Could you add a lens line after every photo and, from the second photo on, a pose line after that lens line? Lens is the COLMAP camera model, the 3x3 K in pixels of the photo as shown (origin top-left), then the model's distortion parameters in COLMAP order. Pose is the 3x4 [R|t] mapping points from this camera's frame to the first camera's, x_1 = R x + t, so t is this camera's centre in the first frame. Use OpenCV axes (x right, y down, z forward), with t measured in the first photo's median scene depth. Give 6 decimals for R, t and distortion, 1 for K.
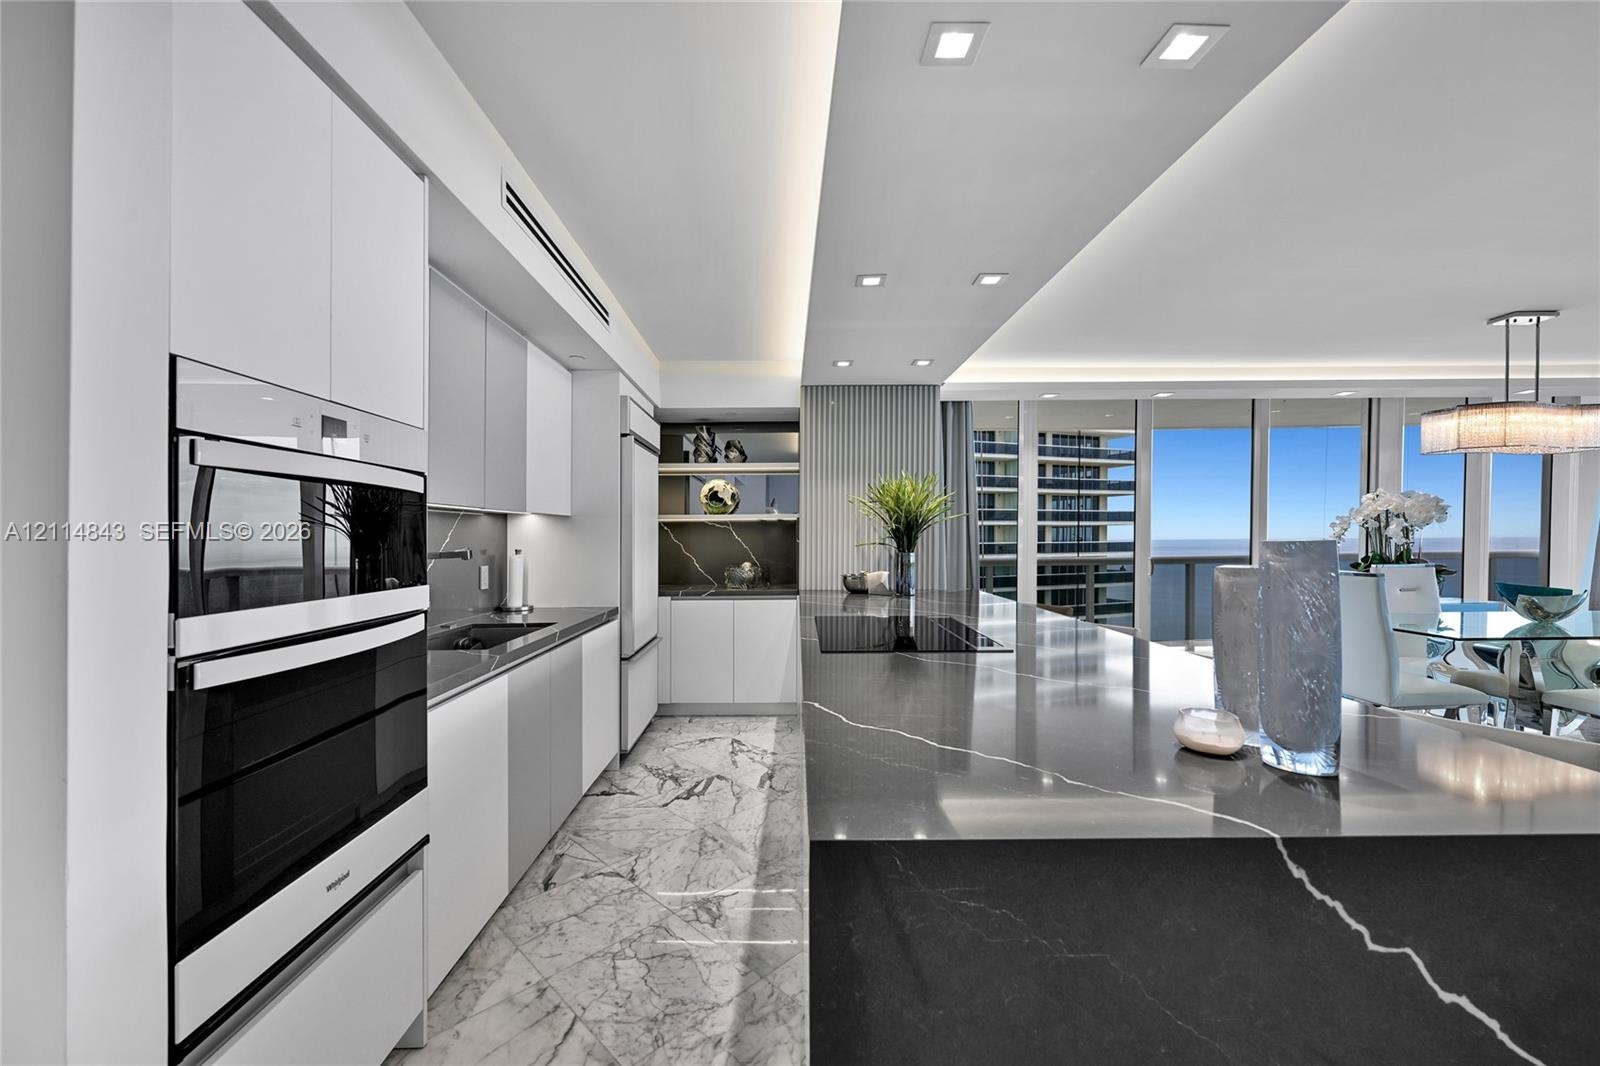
lens RADIAL K [[695.1, 0, 792.5], [0, 695.1, 538.2], [0, 0, 1]] dist [-0.001414, 0.000250]
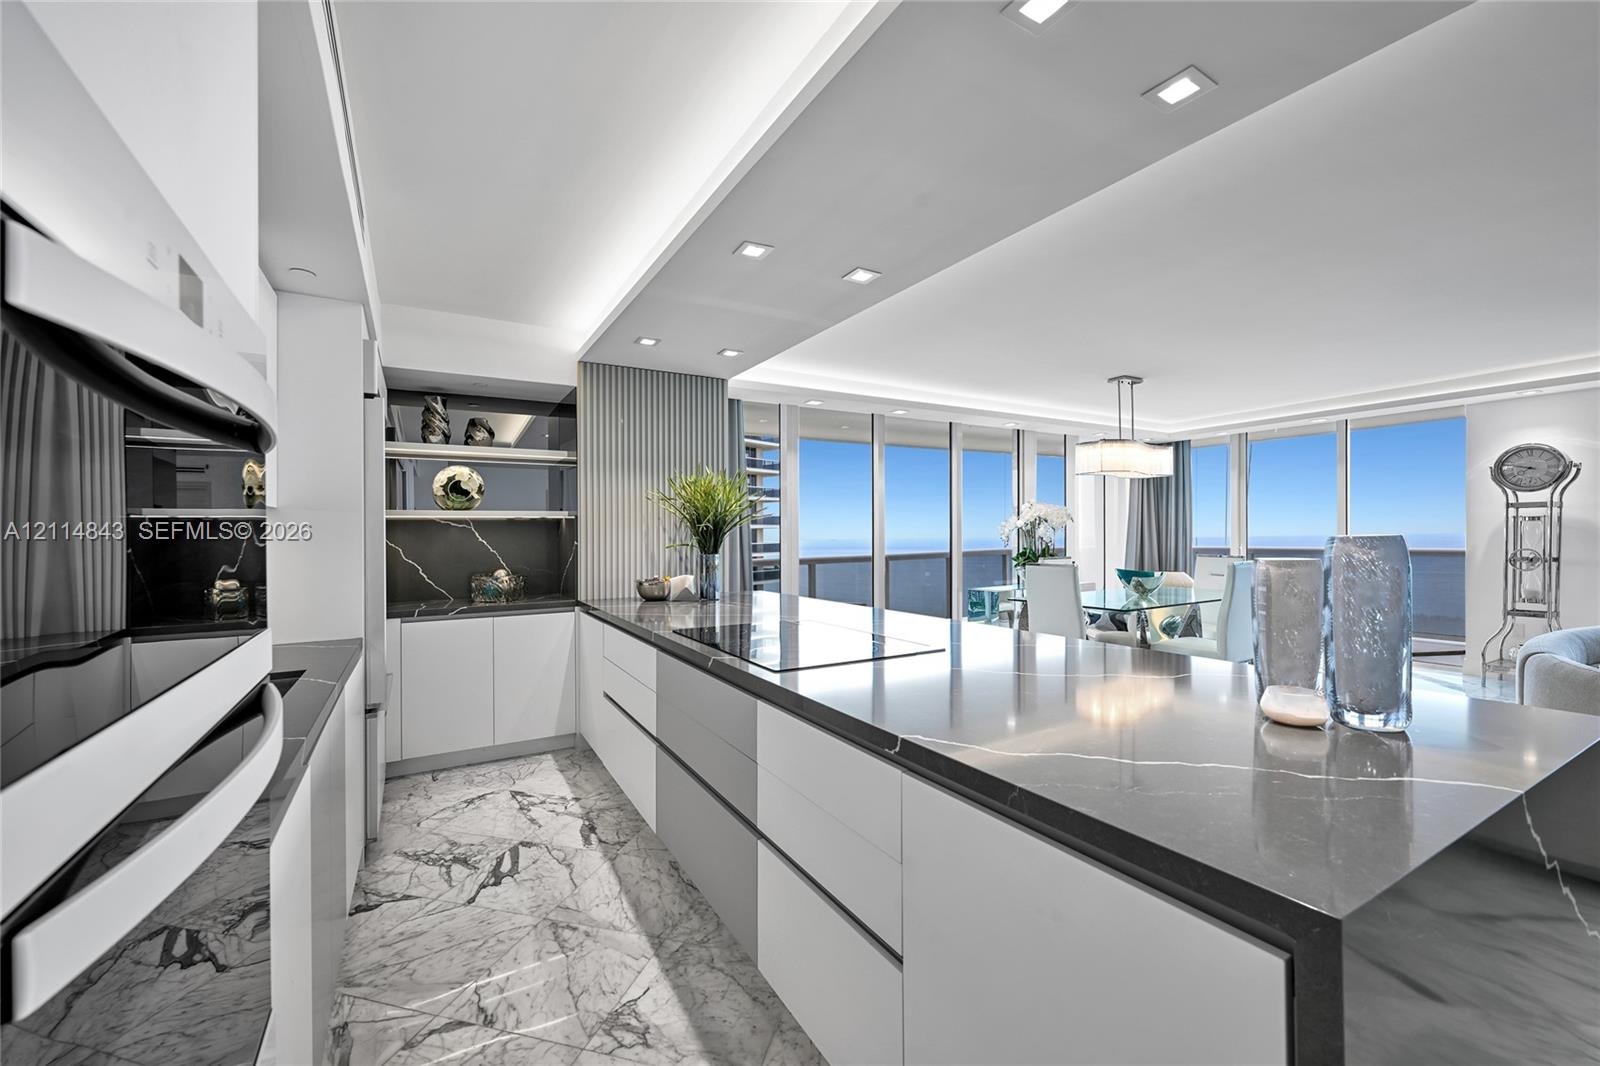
lens RADIAL K [[678.5, 0, 858.1], [0, 678.5, 539.6], [0, 0, 1]] dist [-0.002555, -0.000271]
pose [[0.846308, -0.005727, 0.532663, -0.158574], [0.006312, 0.999980, 0.000722, 0.001530], [-0.532656, 0.002751, 0.846327, 0.124890]]
